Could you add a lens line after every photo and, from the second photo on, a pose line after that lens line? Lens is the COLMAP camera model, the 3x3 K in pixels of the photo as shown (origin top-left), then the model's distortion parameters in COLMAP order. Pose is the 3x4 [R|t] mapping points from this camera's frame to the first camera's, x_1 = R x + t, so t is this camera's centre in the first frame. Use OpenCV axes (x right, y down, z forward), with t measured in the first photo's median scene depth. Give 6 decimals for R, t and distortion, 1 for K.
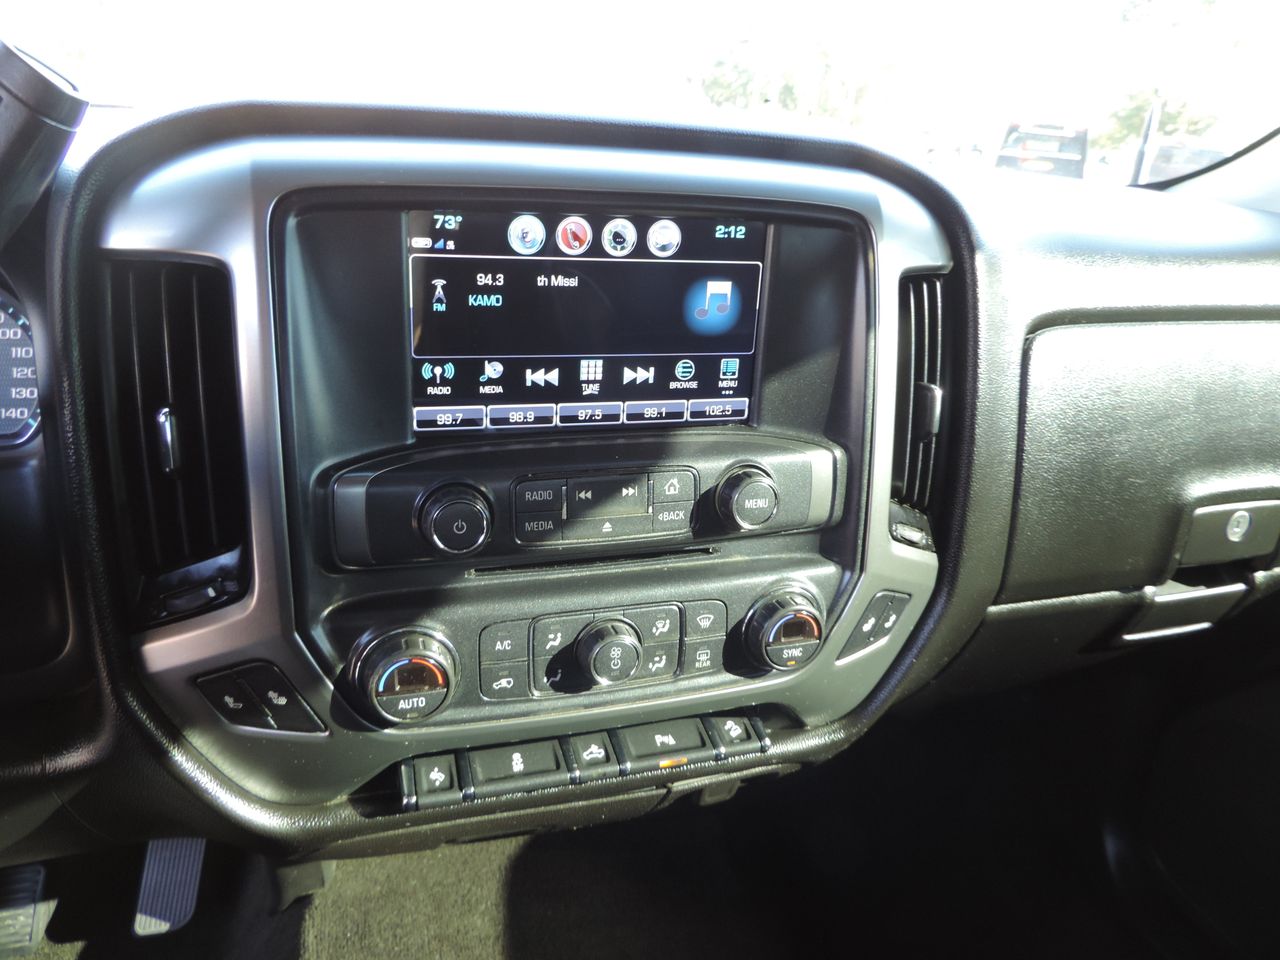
lens RADIAL K [[925.7, 0, 643.7], [0, 925.7, 491.3], [0, 0, 1]] dist [0.003767, -0.000640]
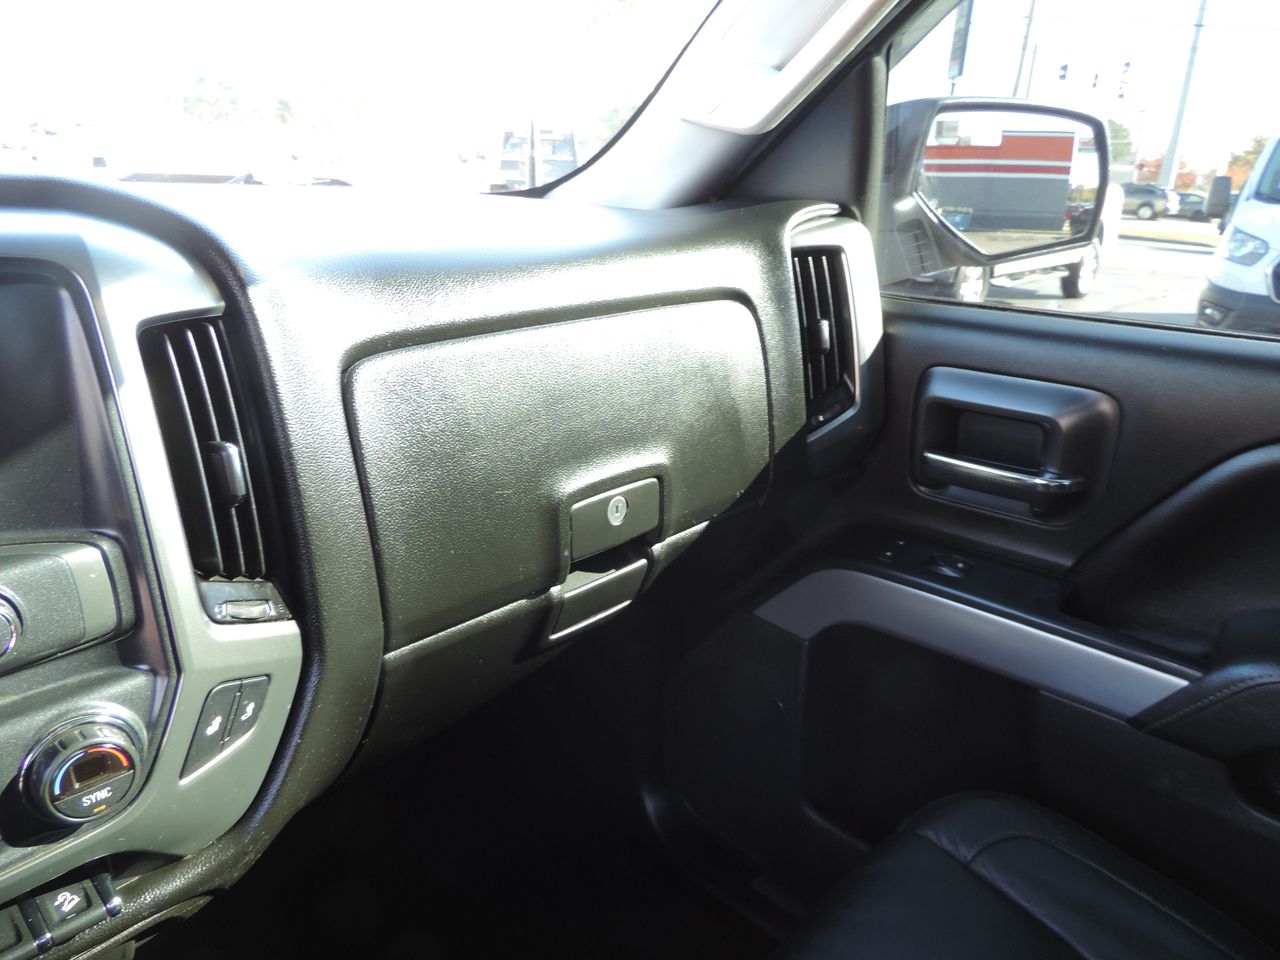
lens RADIAL K [[925.7, 0, 640.9], [0, 925.7, 476.0], [0, 0, 1]] dist [0.003767, -0.000640]
pose [[0.888985, -0.194014, 0.414807, 0.286110], [0.204118, 0.978735, 0.020325, -0.020430], [-0.409929, 0.066601, 0.909683, 0.037819]]
